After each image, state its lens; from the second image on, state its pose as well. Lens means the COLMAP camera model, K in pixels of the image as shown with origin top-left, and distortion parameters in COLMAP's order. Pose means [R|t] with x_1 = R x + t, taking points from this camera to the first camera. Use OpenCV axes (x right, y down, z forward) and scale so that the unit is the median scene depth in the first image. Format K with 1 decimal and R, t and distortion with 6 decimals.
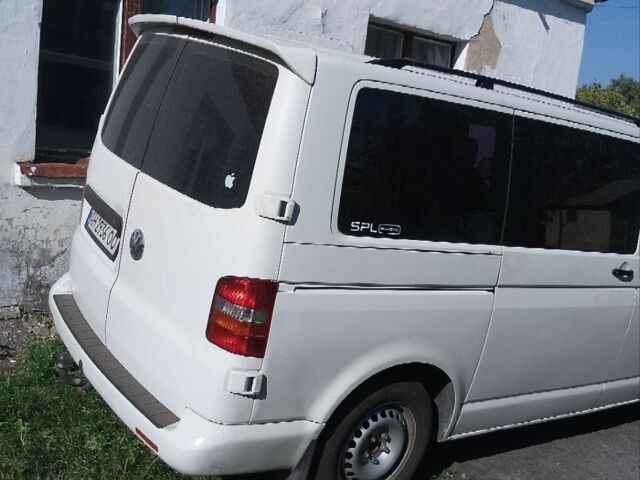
lens RADIAL K [[712.6, 0, 322.3], [0, 712.6, 243.3], [0, 0, 1]] dist [0.089767, 0.000000]
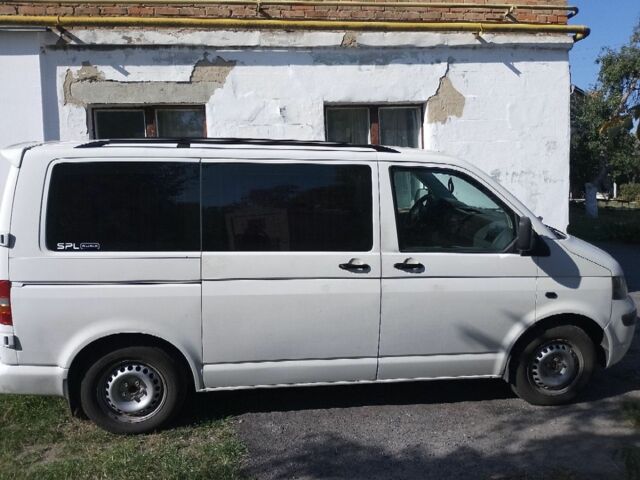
lens RADIAL K [[561.1, 0, 324.2], [0, 561.1, 242.6], [0, 0, 1]] dist [0.048980, -0.012906]
pose [[0.861586, -0.101502, -0.497361, 0.971554], [0.056567, 0.992900, -0.104641, 0.111416], [0.504451, 0.062024, 0.861210, 0.138299]]
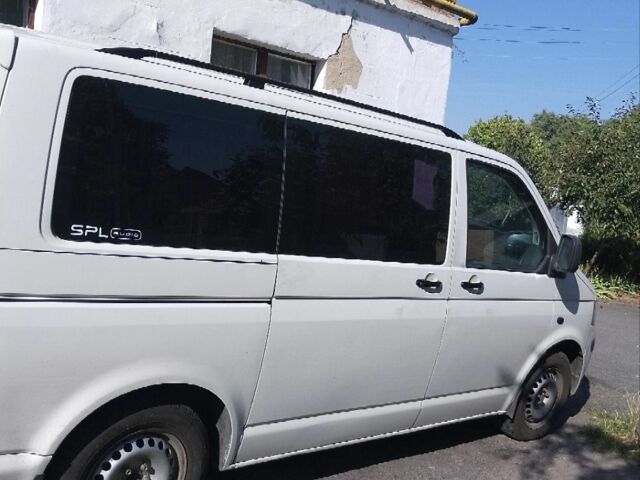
lens RADIAL K [[712.6, 0, 323.1], [0, 712.6, 242.8], [0, 0, 1]] dist [0.089767, 0.000000]
pose [[0.996867, -0.012407, 0.078121, 0.223638], [0.016117, 0.998763, -0.047042, 0.031236], [-0.077441, 0.048153, 0.995833, 0.062554]]
